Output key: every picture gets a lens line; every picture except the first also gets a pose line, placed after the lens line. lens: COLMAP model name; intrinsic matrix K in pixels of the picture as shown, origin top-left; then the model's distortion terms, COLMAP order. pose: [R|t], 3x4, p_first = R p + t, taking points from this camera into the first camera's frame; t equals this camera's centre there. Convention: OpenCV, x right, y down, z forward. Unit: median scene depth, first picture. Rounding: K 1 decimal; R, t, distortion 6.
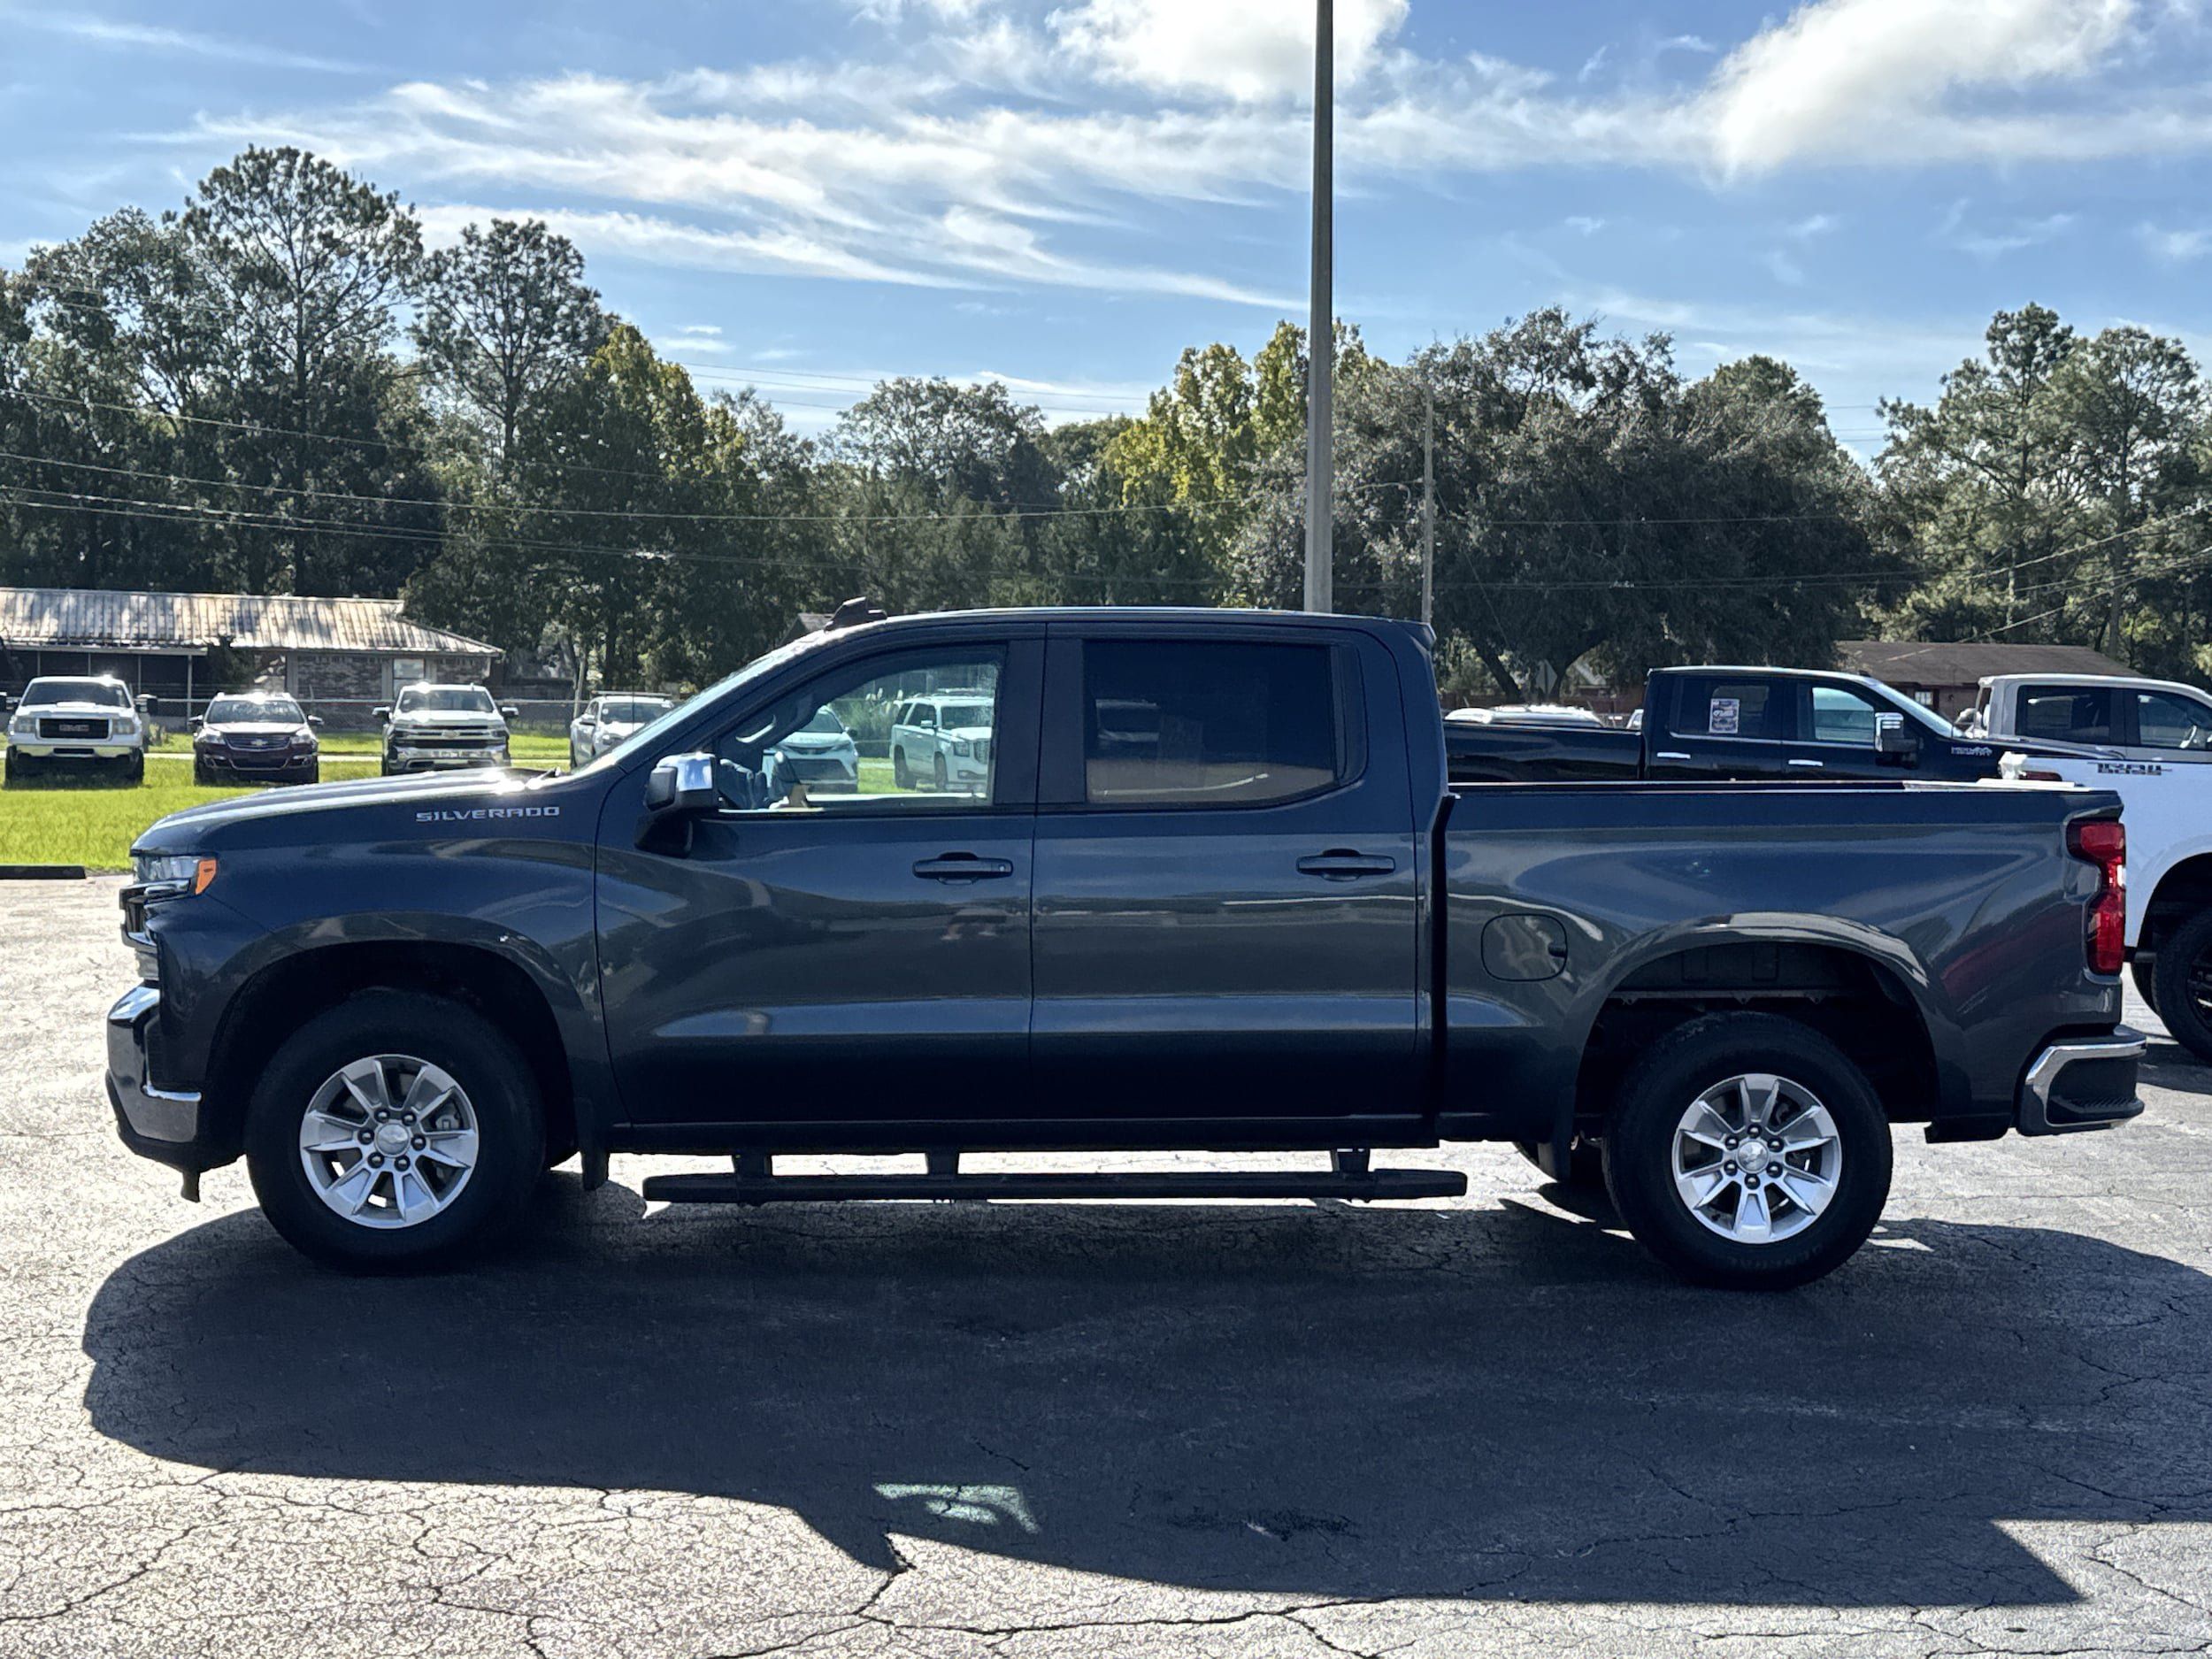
lens RADIAL K [[2799.5, 0, 1121.2], [0, 2799.5, 870.1], [0, 0, 1]] dist [0.242384, -0.595685]
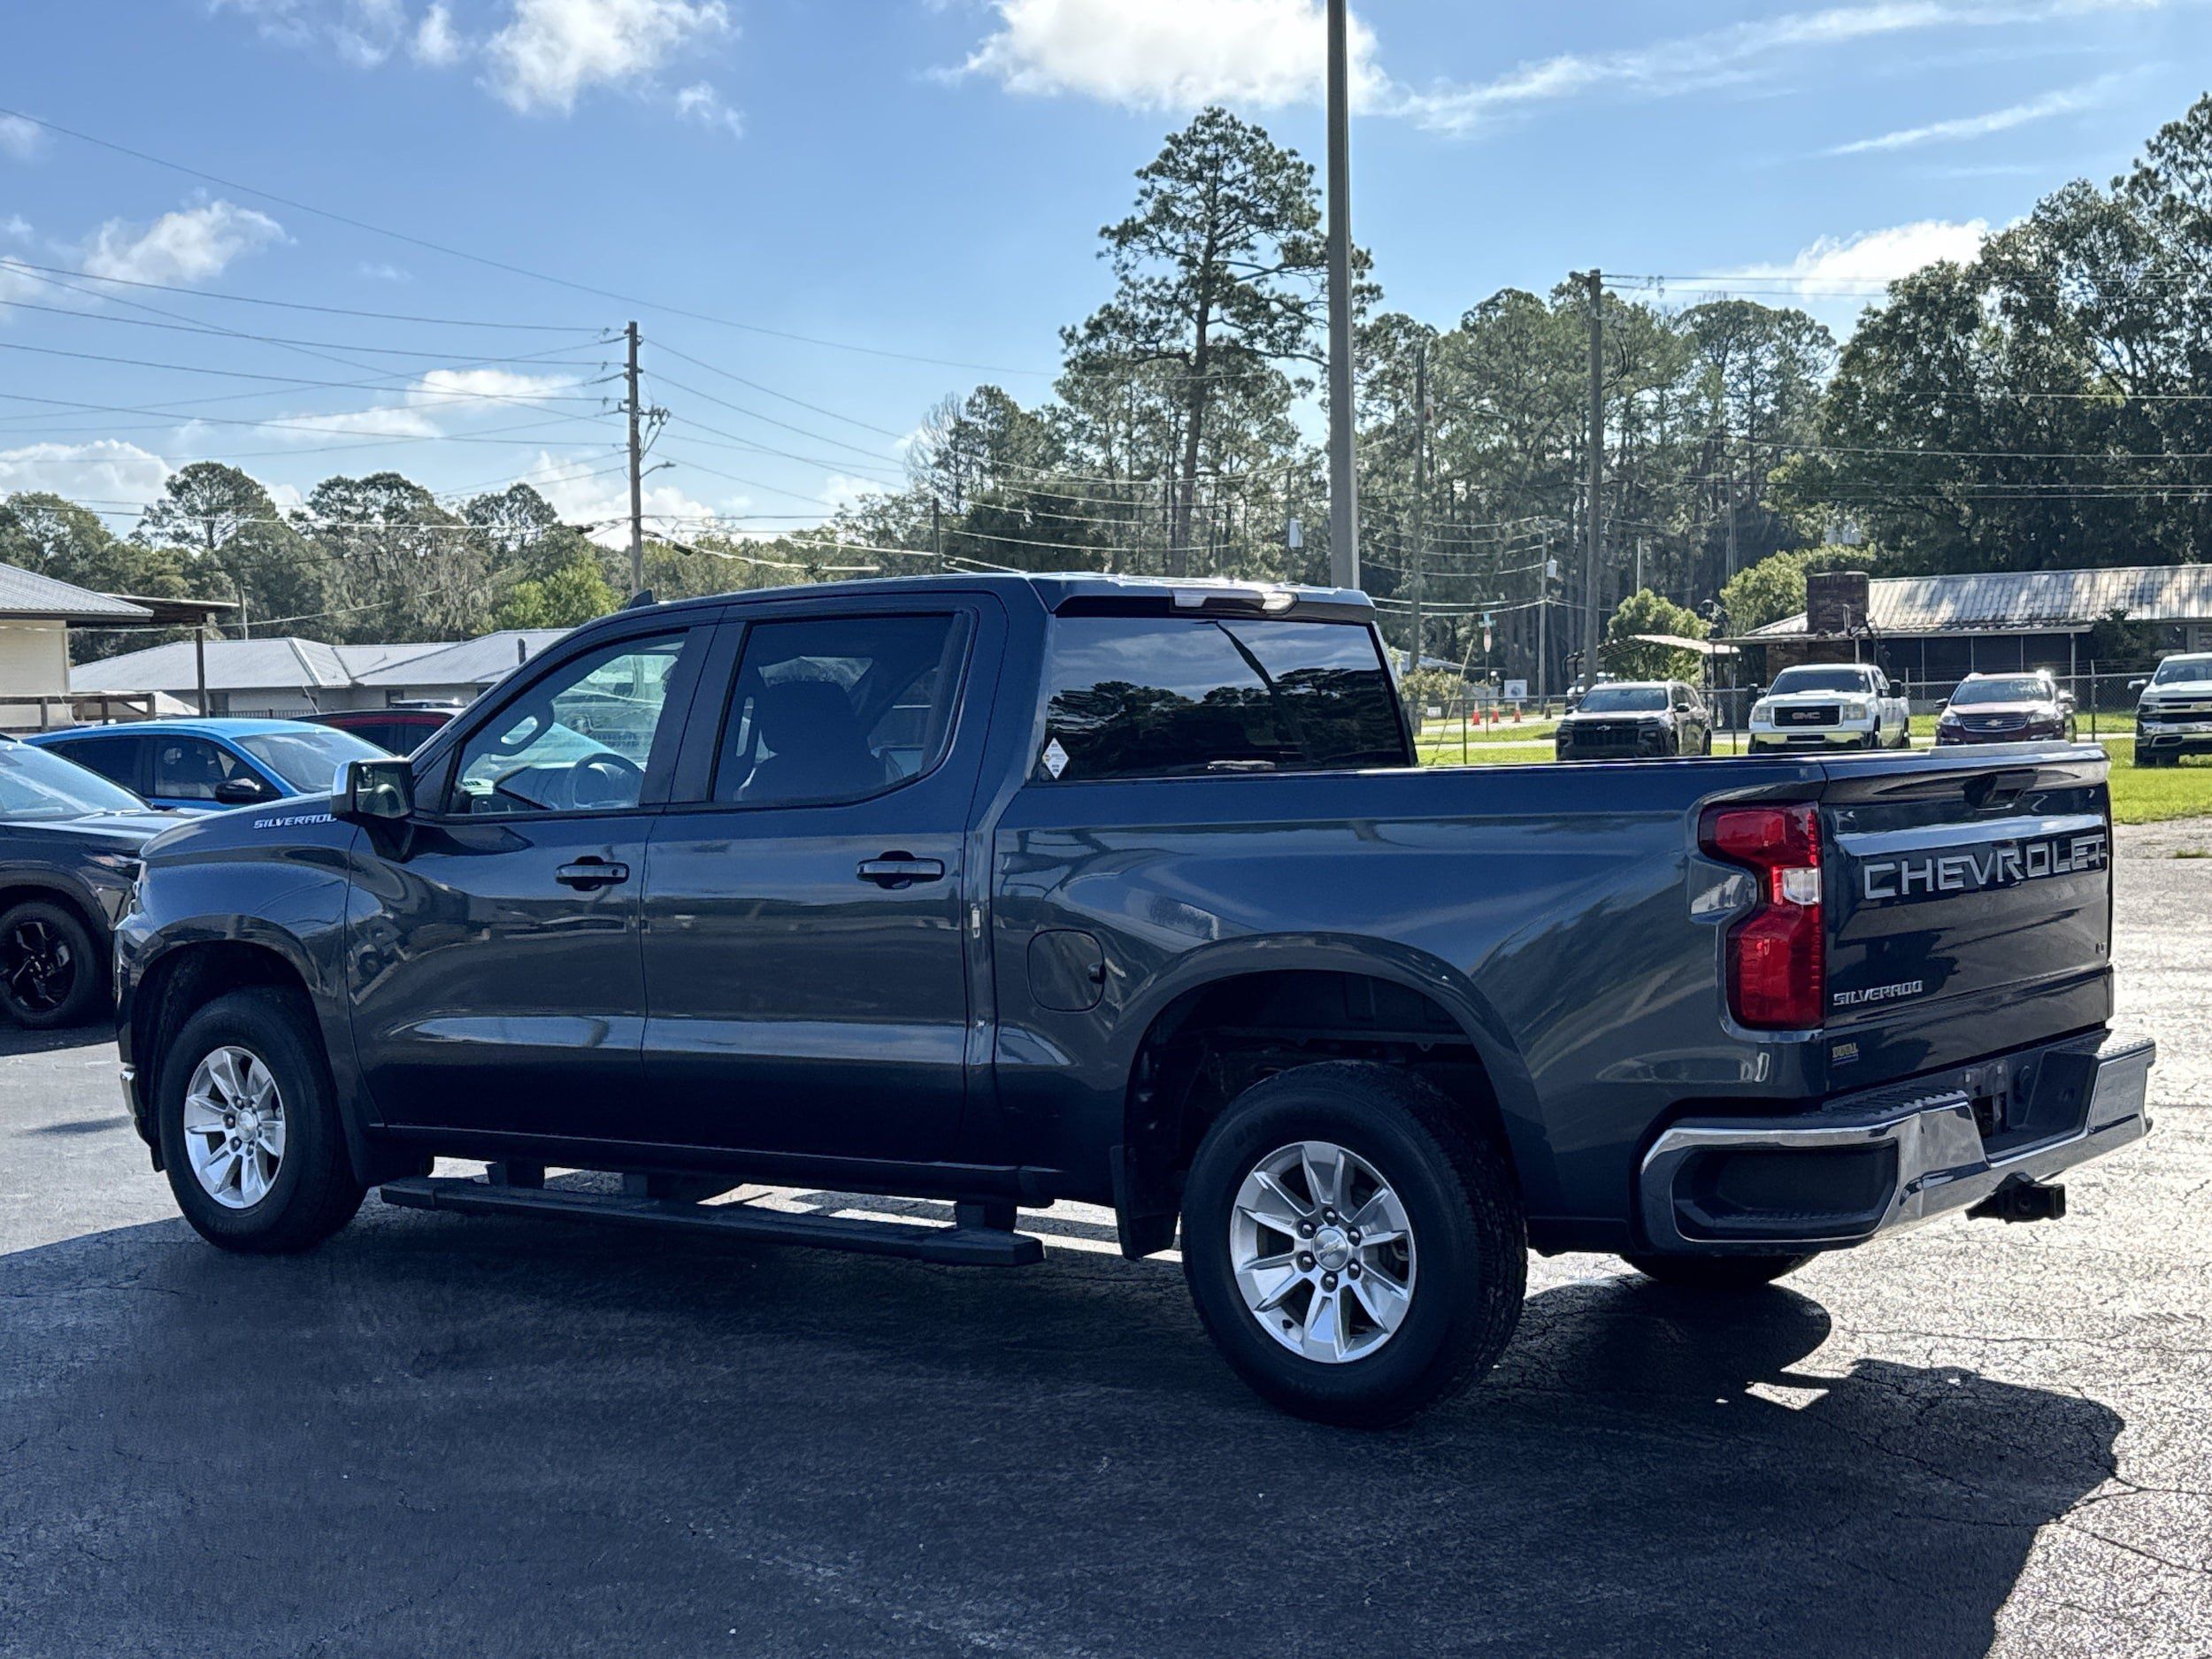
lens RADIAL K [[2849.1, 0, 1114.3], [0, 2849.1, 822.9], [0, 0, 1]] dist [0.209801, -0.414486]
pose [[0.766349, -0.008666, -0.642366, 0.055170], [0.002360, 0.999940, -0.010675, -0.000540], [0.642421, 0.006664, 0.766323, 0.029565]]
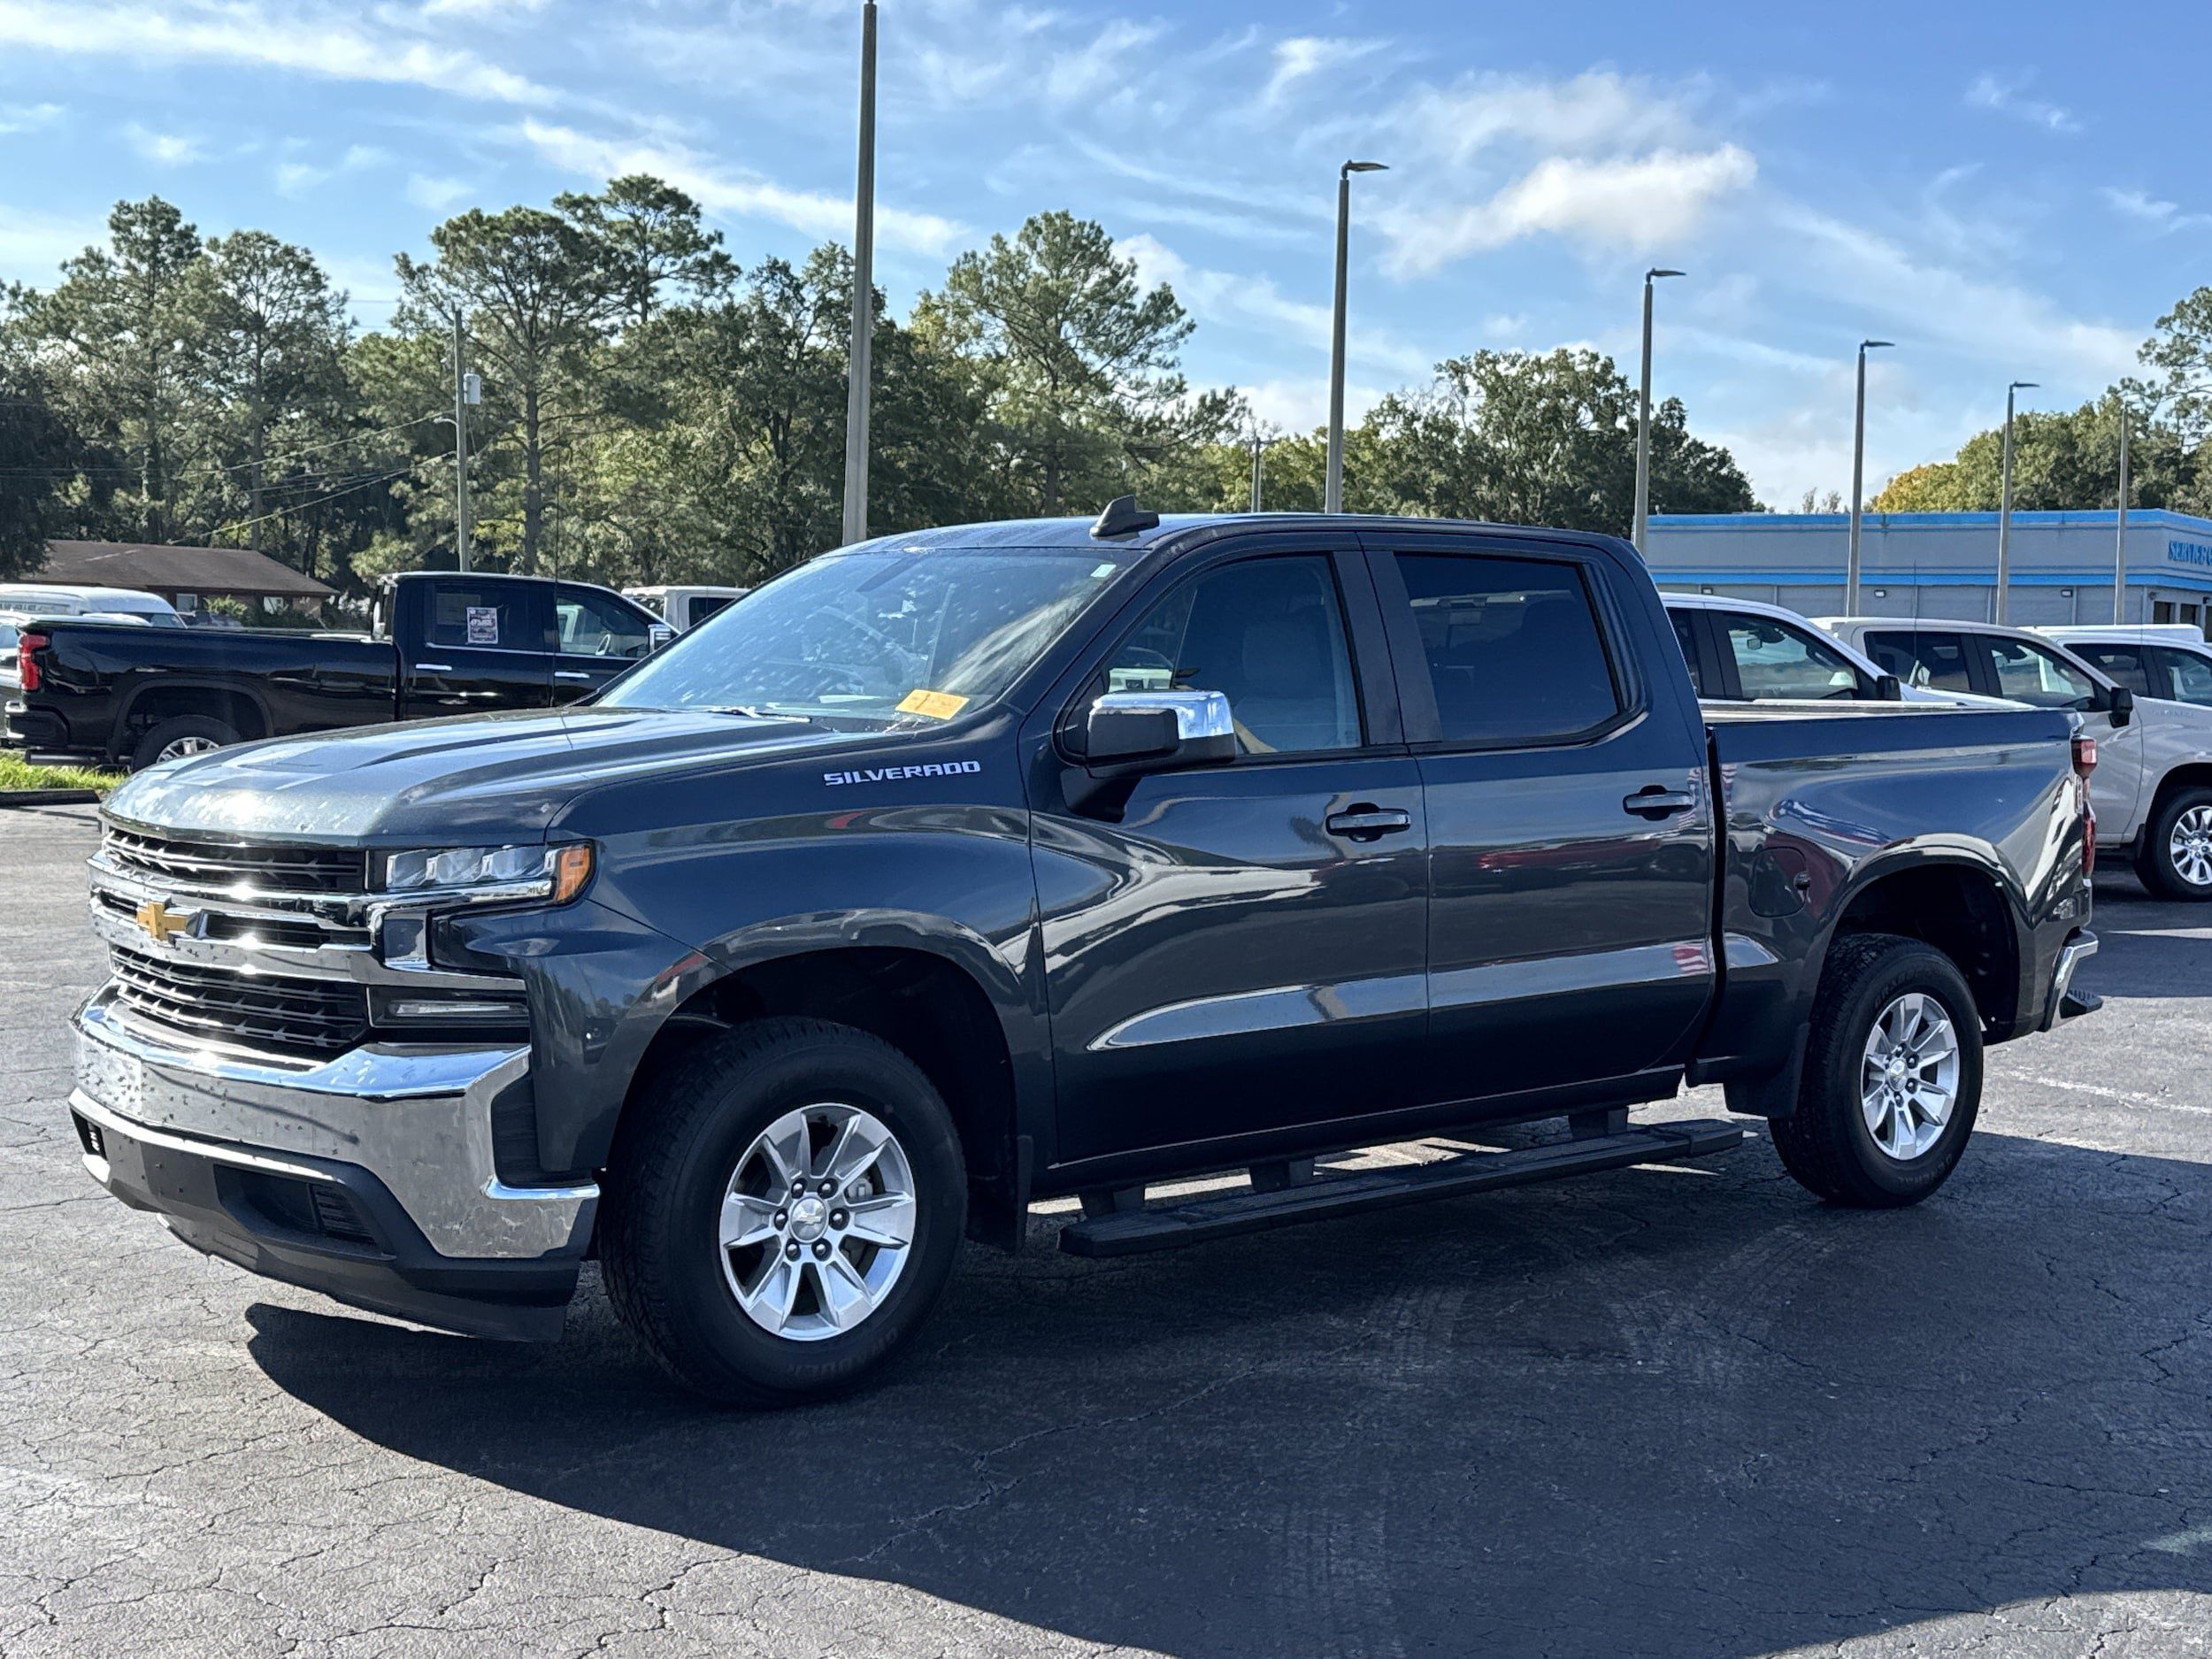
lens RADIAL K [[2799.5, 0, 1121.2], [0, 2799.5, 870.1], [0, 0, 1]] dist [0.242384, -0.595685]
pose [[0.788141, -0.047894, 0.613629, -0.050386], [0.027126, 0.998702, 0.043108, -0.001947], [-0.614897, -0.017330, 0.788417, 0.029879]]
